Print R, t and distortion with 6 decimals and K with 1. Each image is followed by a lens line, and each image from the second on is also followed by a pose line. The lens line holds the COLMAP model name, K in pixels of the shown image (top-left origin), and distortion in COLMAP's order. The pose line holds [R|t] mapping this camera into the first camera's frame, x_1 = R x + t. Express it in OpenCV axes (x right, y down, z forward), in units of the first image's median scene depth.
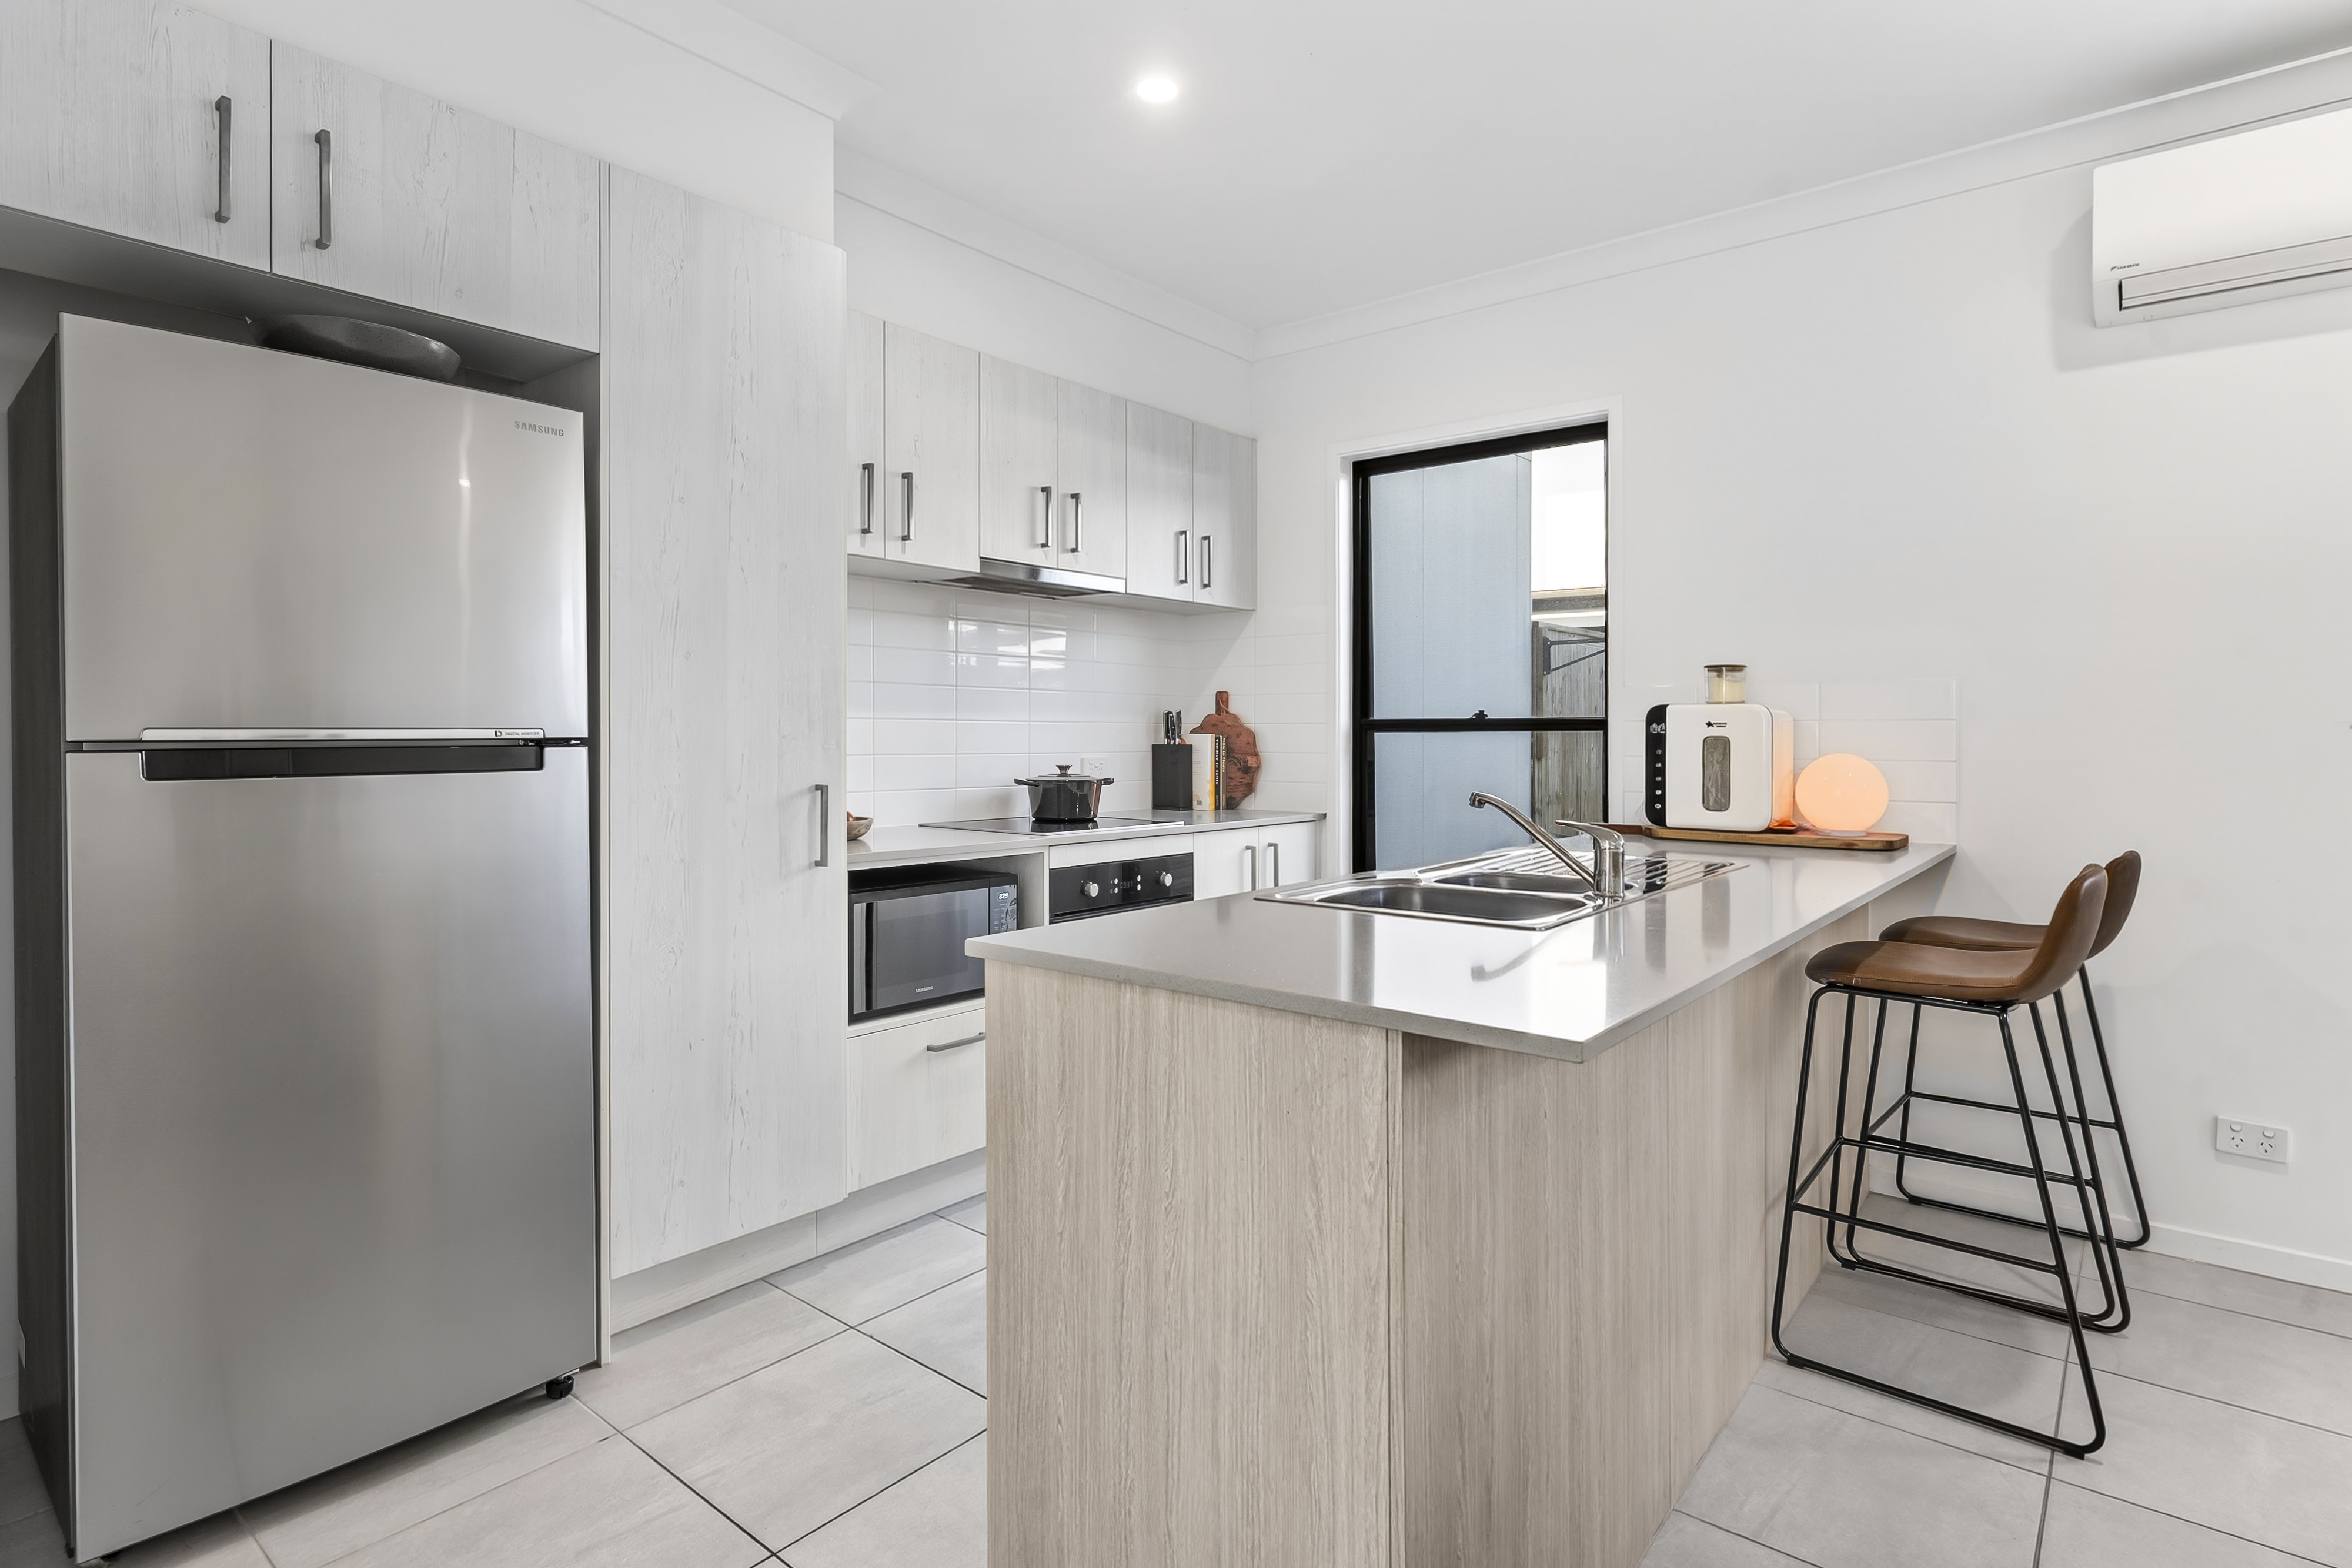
lens RADIAL K [[1209.3, 0, 1178.8], [0, 1209.3, 761.7], [0, 0, 1]] dist [-0.018461, -0.000089]
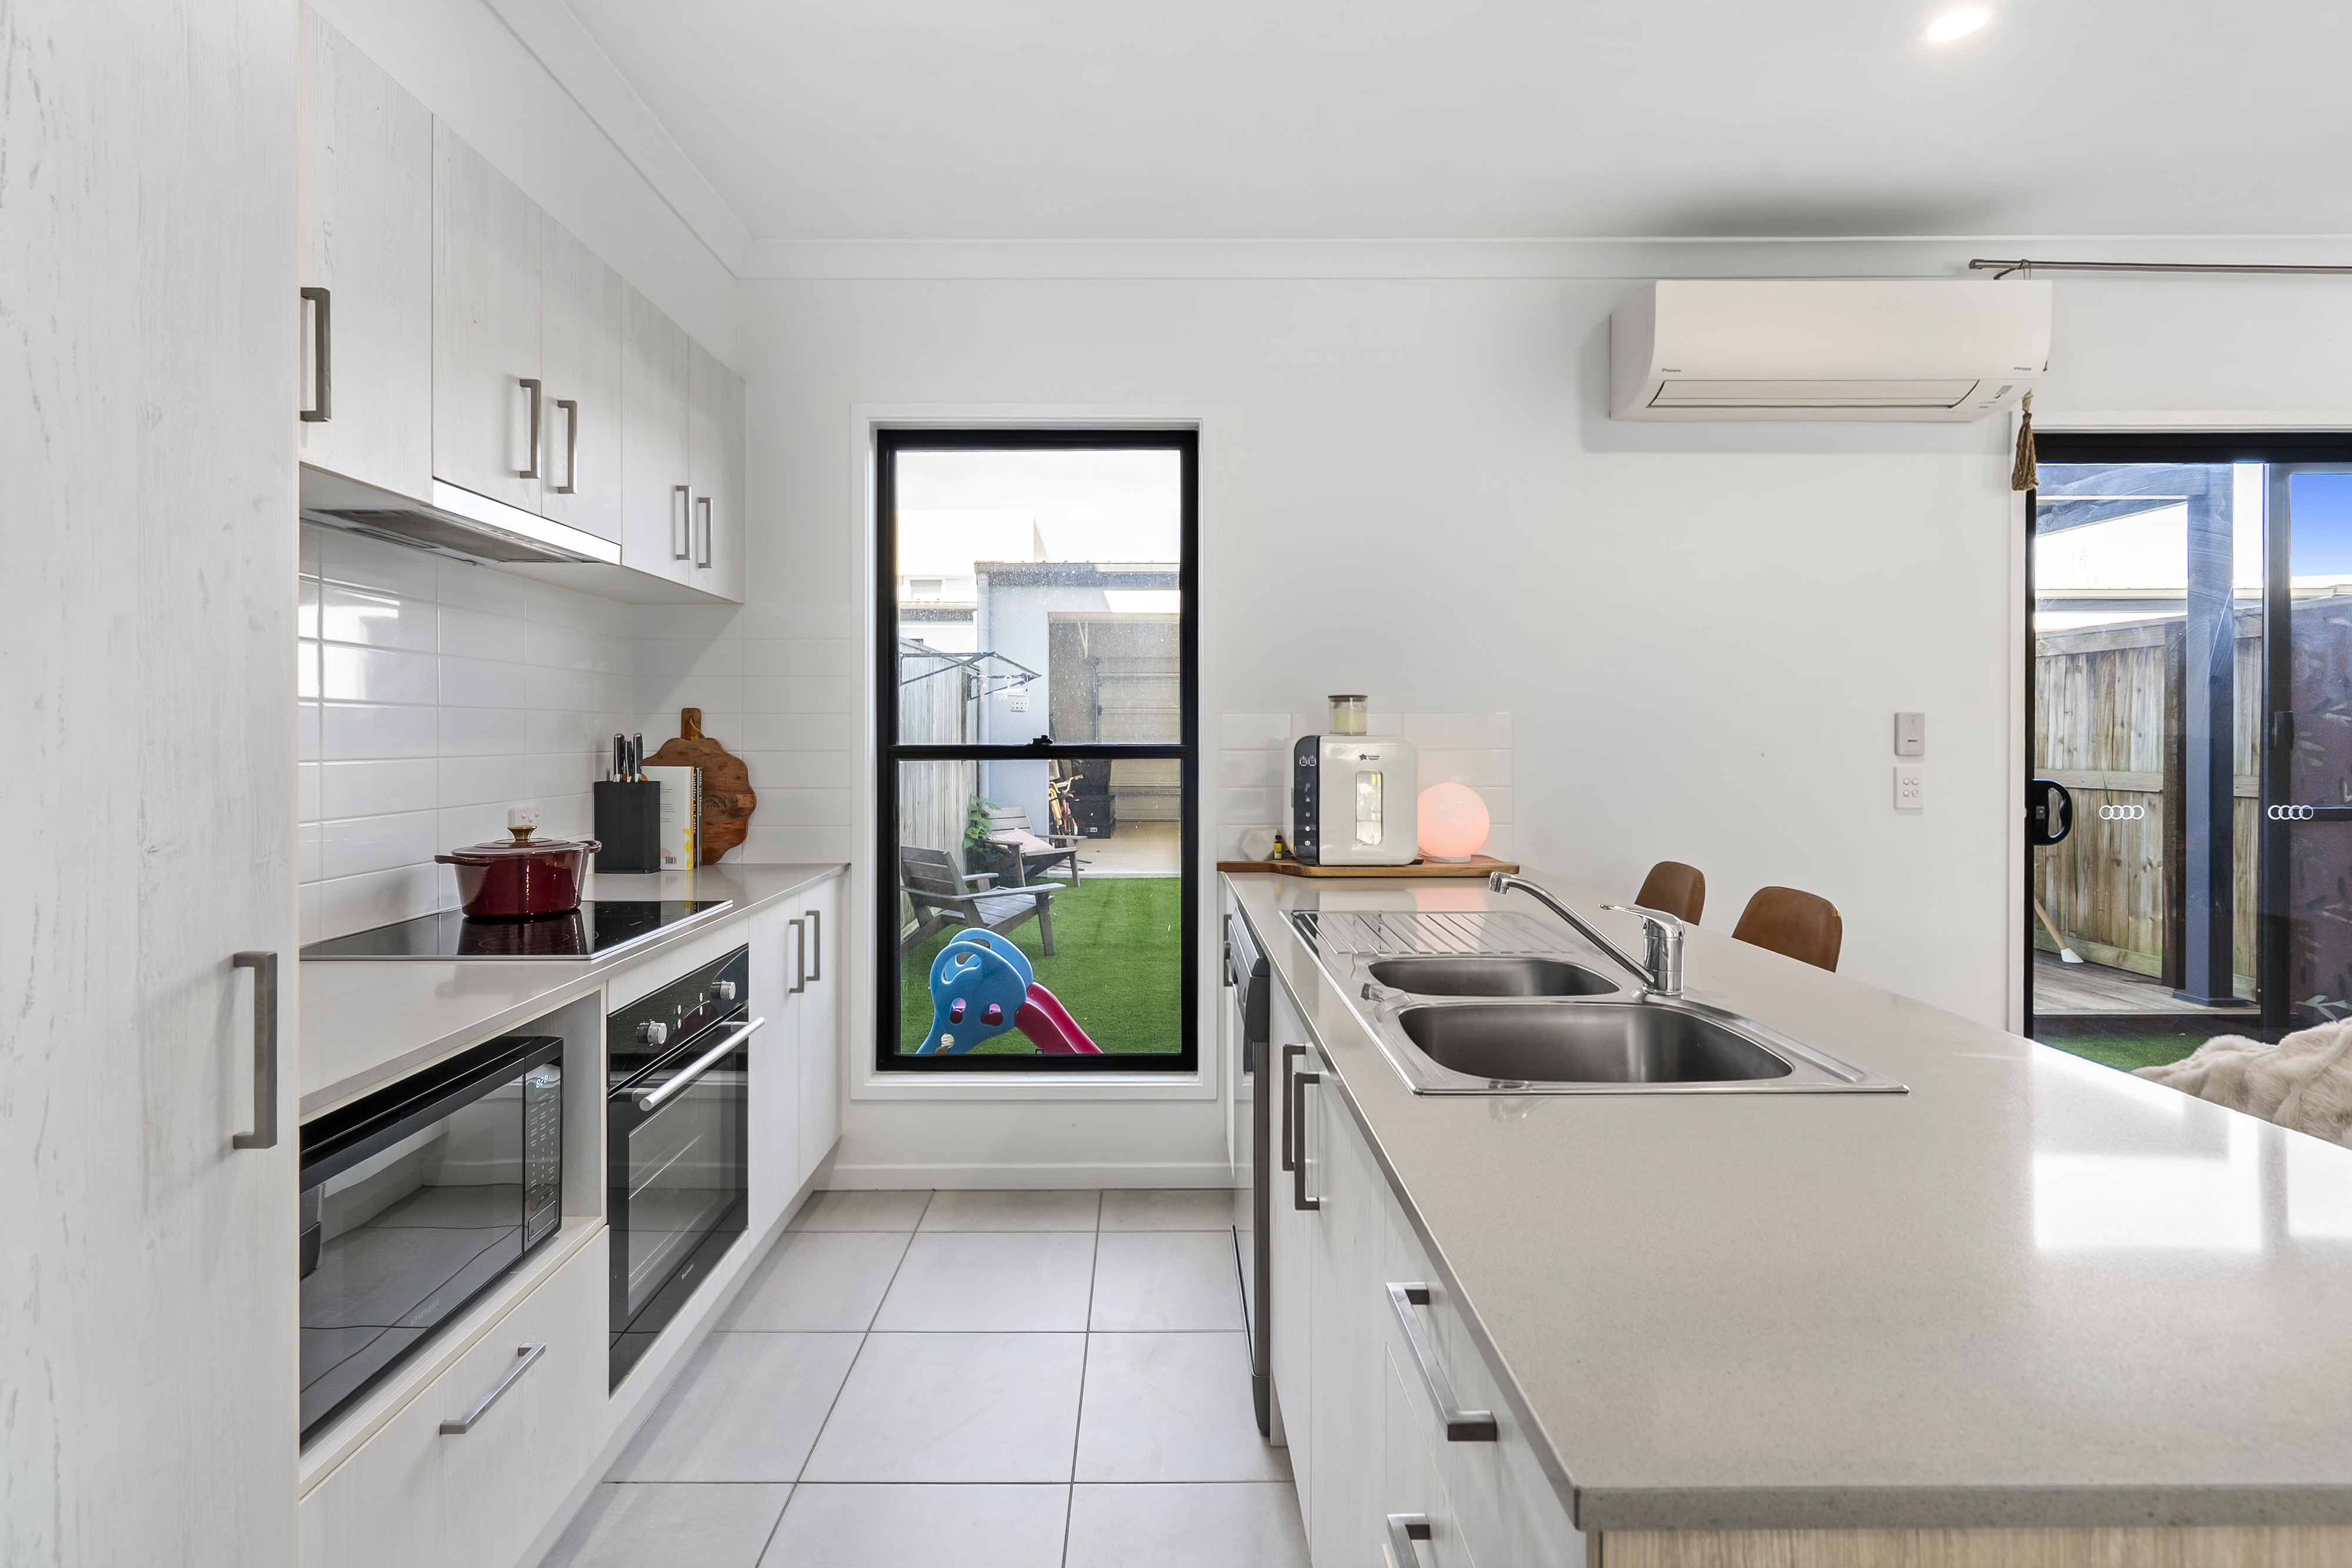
lens RADIAL K [[1099.3, 0, 1157.0], [0, 1099.3, 746.8], [0, 0, 1]] dist [0.005692, 0.000548]
pose [[0.776950, -0.010663, 0.629473, -0.181927], [0.016874, 0.999850, -0.003891, -0.028635], [-0.629337, 0.013644, 0.777013, 0.310369]]
